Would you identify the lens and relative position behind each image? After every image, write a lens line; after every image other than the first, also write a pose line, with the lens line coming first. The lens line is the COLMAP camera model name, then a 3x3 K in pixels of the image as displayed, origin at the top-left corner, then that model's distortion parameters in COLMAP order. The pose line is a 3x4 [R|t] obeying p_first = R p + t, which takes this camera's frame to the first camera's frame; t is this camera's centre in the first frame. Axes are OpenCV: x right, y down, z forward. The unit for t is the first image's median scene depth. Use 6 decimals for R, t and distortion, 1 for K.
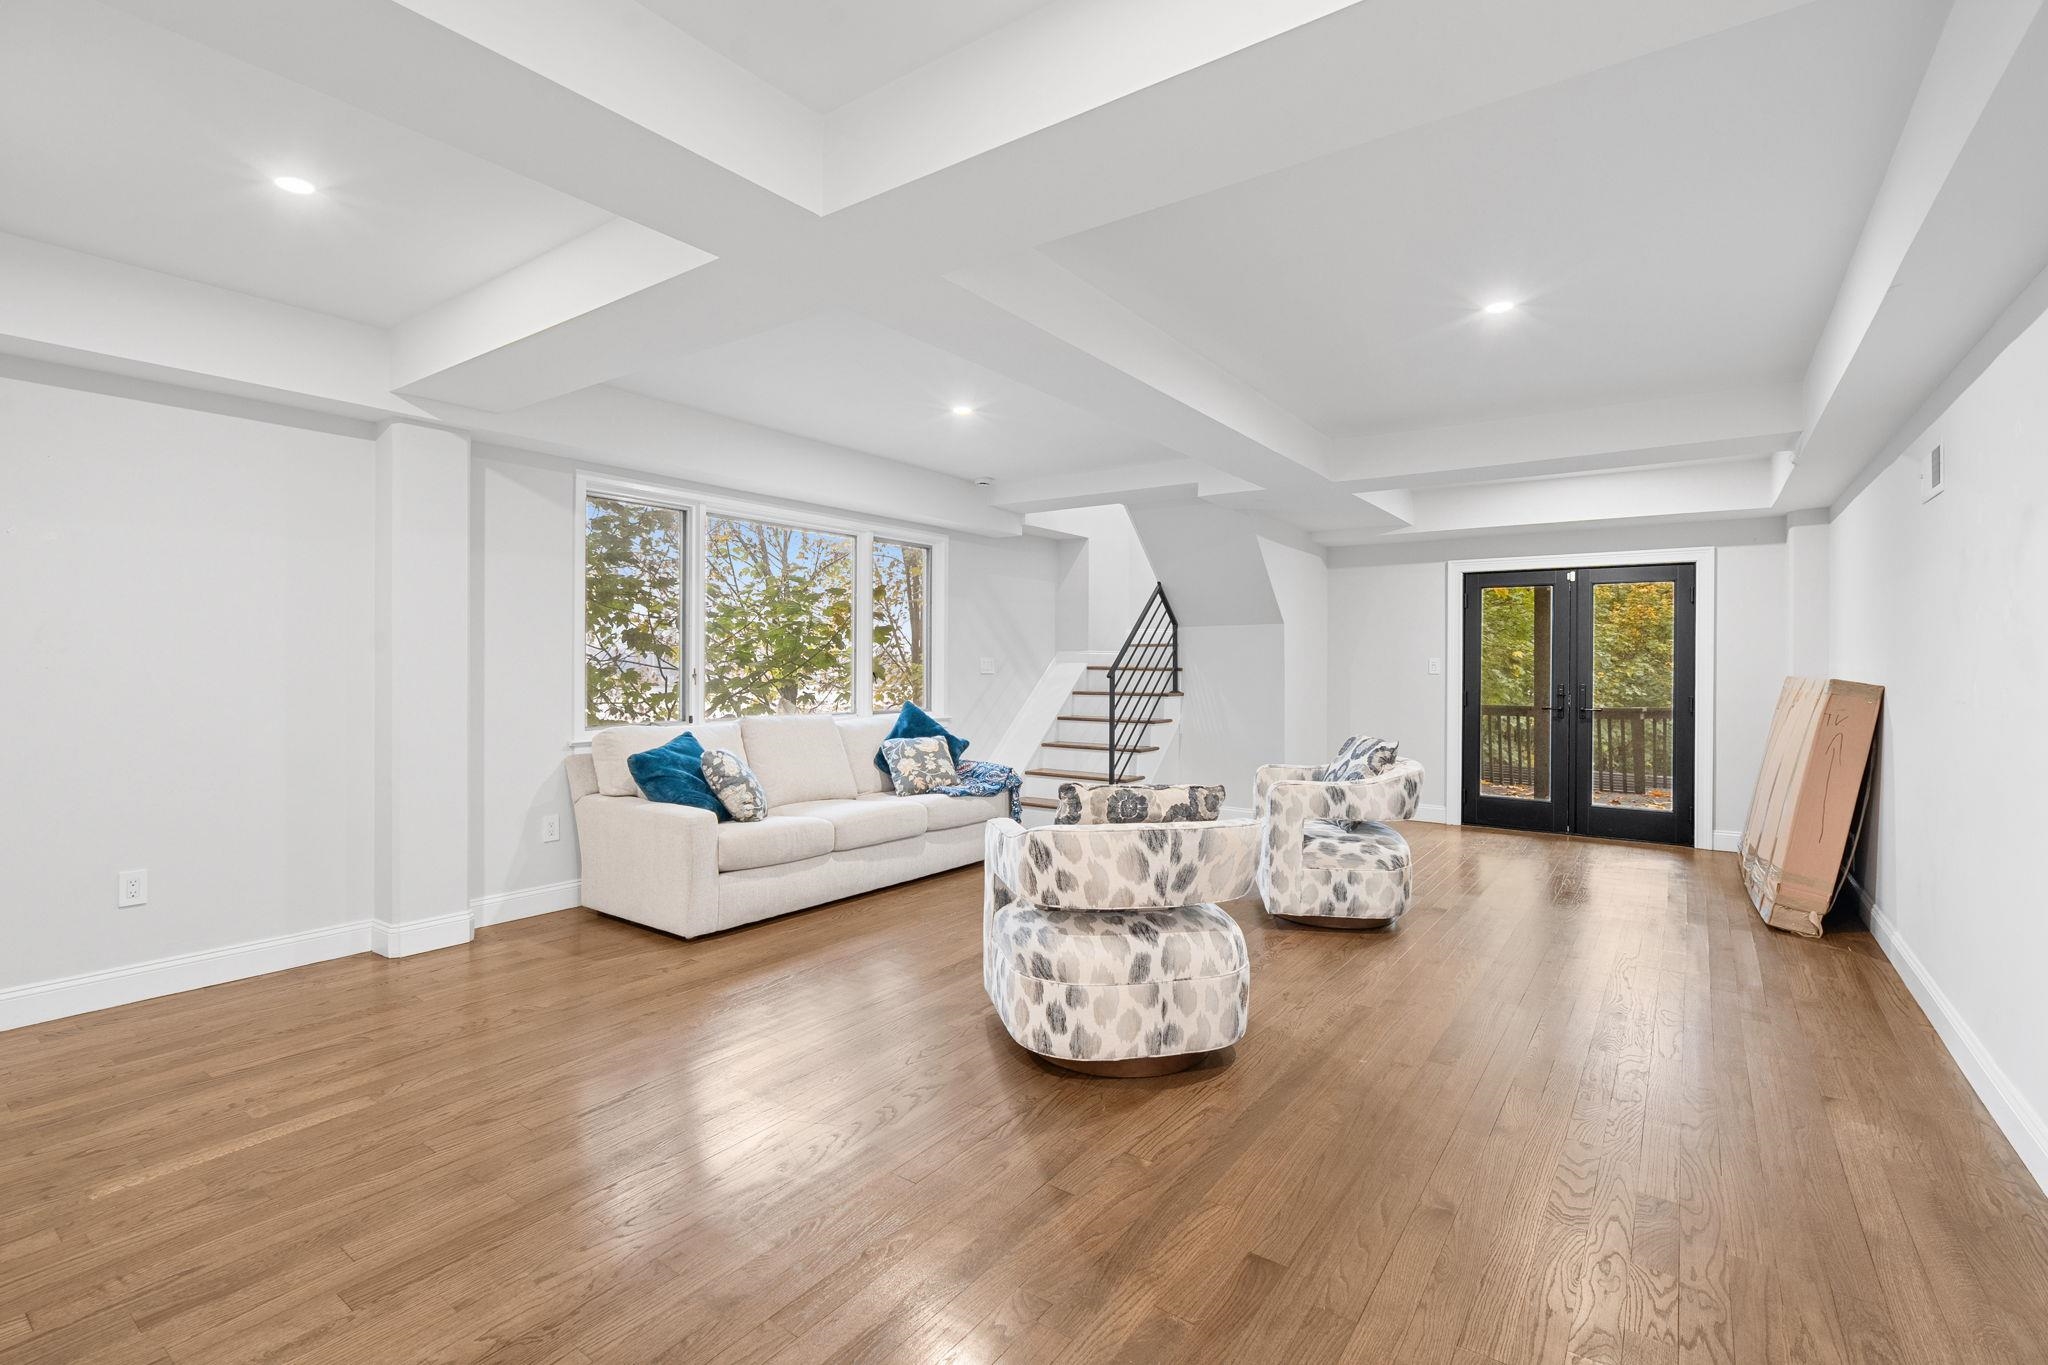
lens RADIAL K [[930.6, 0, 1022.5], [0, 930.6, 690.7], [0, 0, 1]] dist [0.000026, 0.000893]
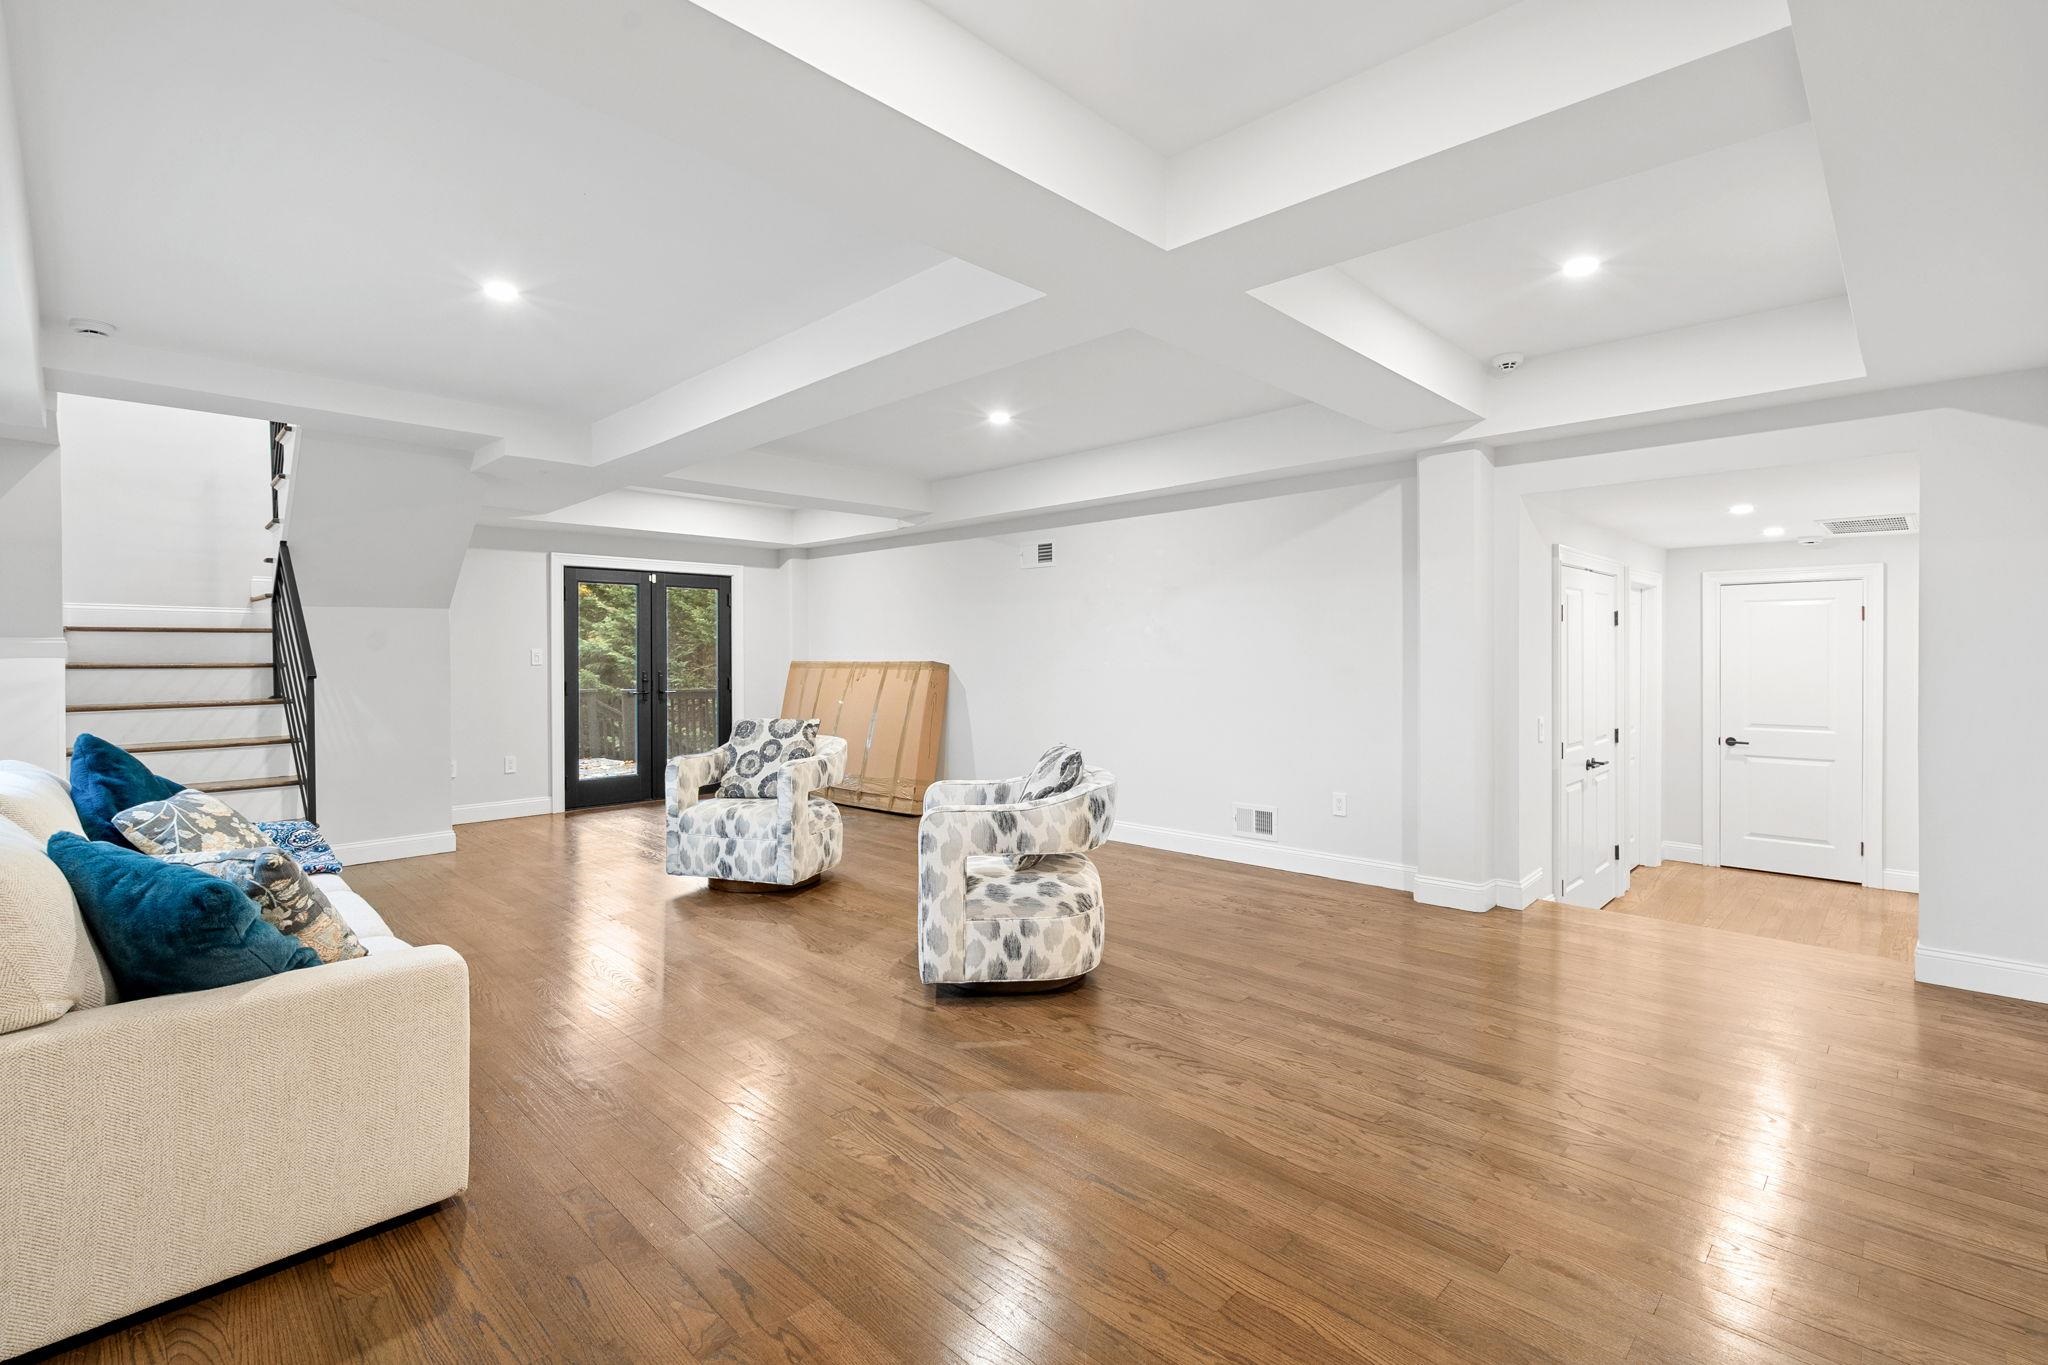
lens RADIAL K [[930.6, 0, 1022.5], [0, 930.6, 690.7], [0, 0, 1]] dist [0.000026, 0.000893]
pose [[0.145488, -0.044855, 0.988343, -0.530028], [0.035787, 0.998557, 0.040050, -0.013825], [-0.988713, 0.029543, 0.146883, 0.398323]]
